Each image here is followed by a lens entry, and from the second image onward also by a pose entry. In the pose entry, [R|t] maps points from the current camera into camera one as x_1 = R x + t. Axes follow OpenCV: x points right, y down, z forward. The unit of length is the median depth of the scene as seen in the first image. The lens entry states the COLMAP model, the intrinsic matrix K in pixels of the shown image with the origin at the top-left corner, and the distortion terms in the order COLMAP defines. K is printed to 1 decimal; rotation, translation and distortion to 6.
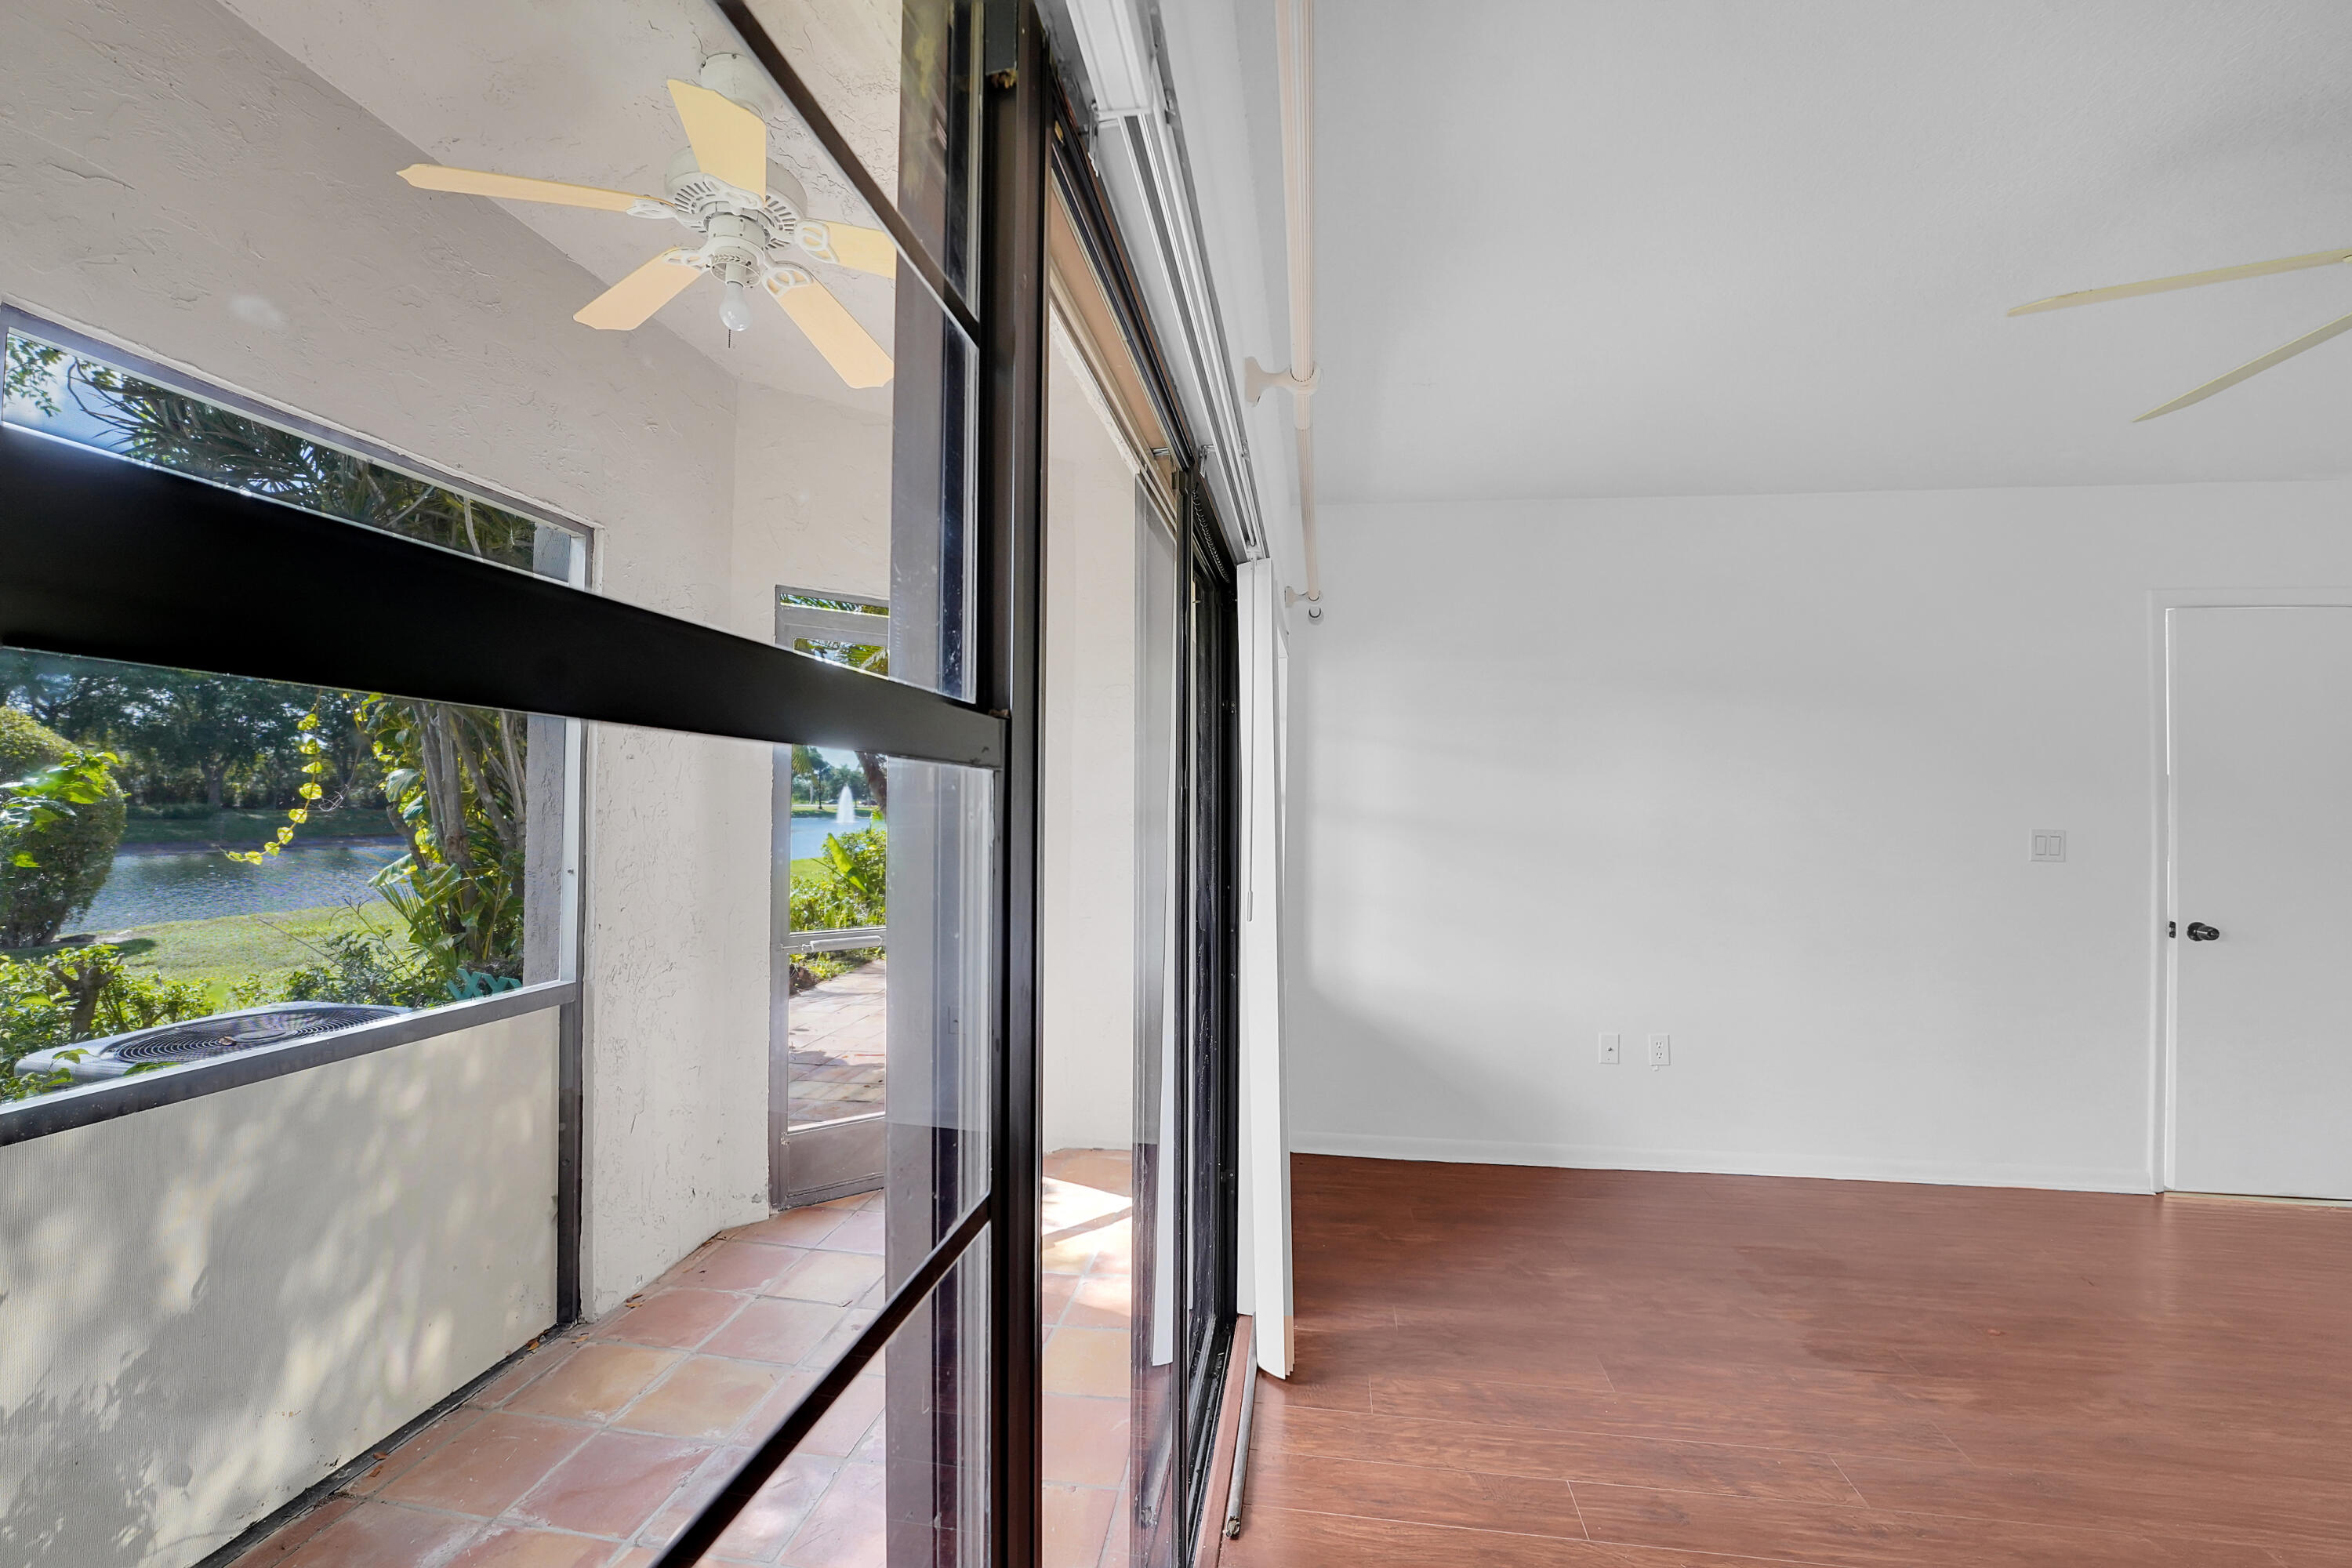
lens RADIAL K [[954.5, 0, 1145.9], [0, 954.5, 786.3], [0, 0, 1]] dist [-0.051490, 0.009070]
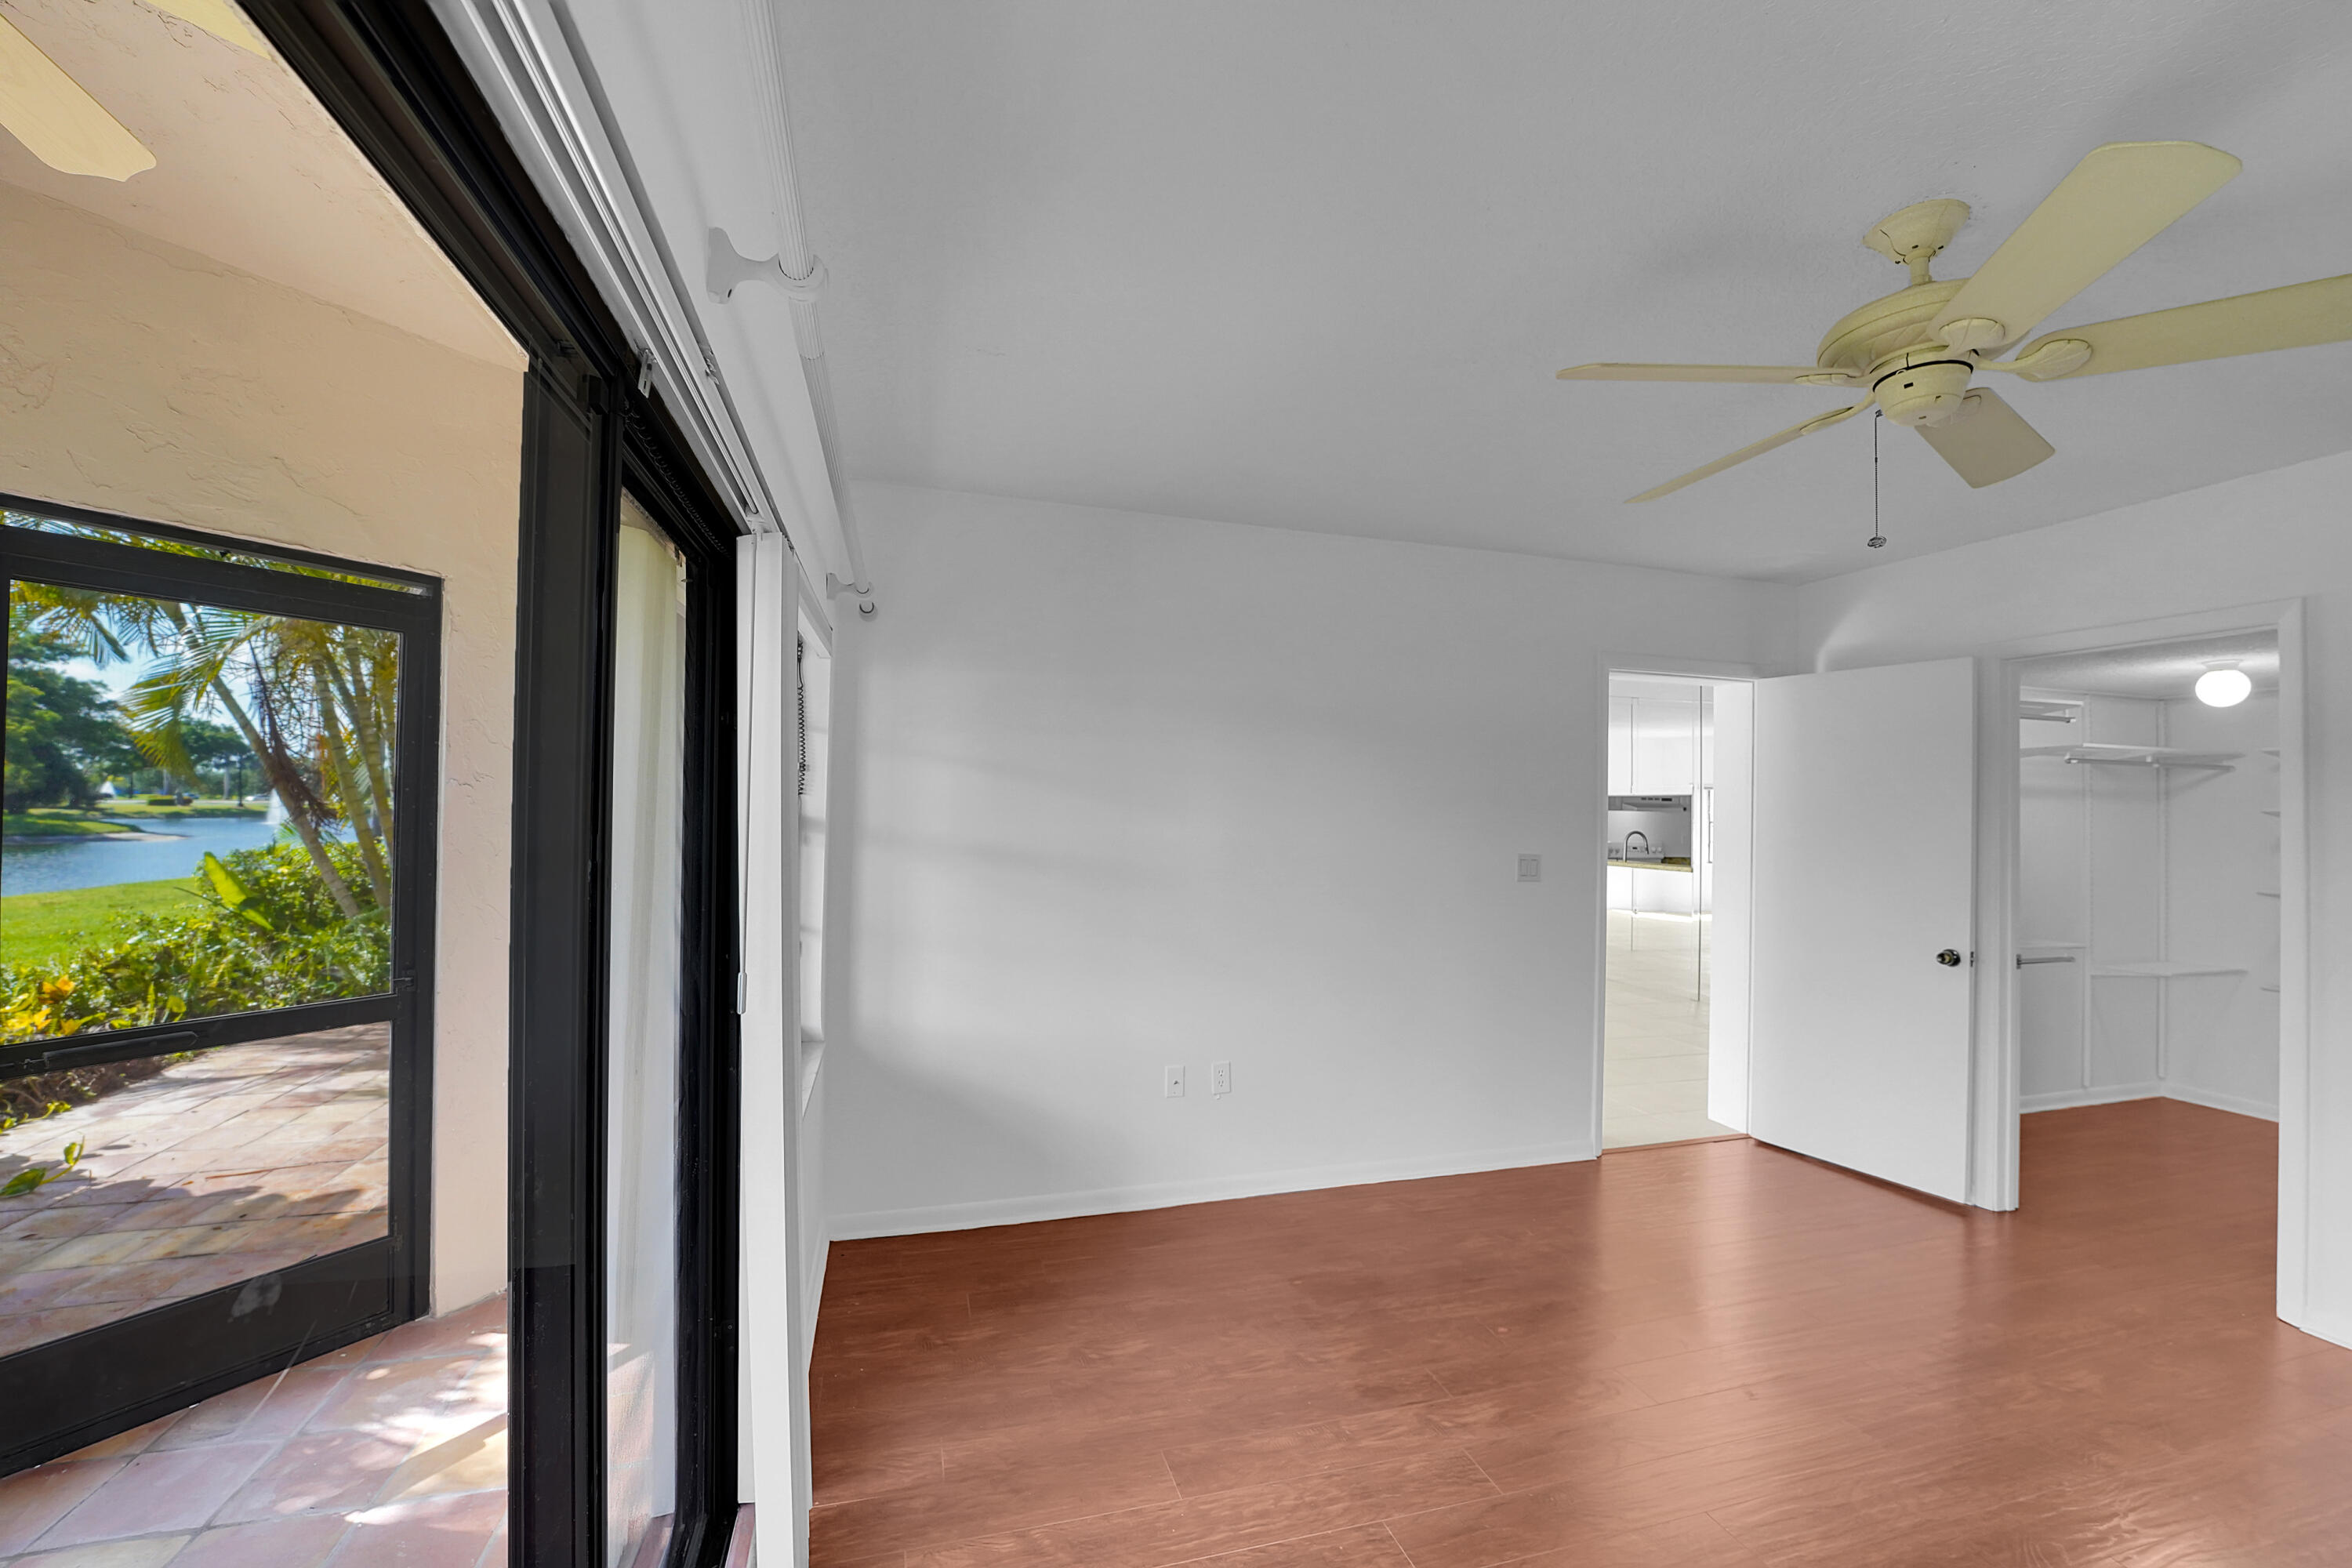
lens RADIAL K [[959.8, 0, 1168.8], [0, 959.8, 793.3], [0, 0, 1]] dist [-0.022045, 0.000679]
pose [[0.900893, 0.012966, 0.433849, 0.073343], [-0.015350, 0.999880, 0.001993, -0.033183], [-0.433771, -0.008455, 0.900984, 0.151875]]
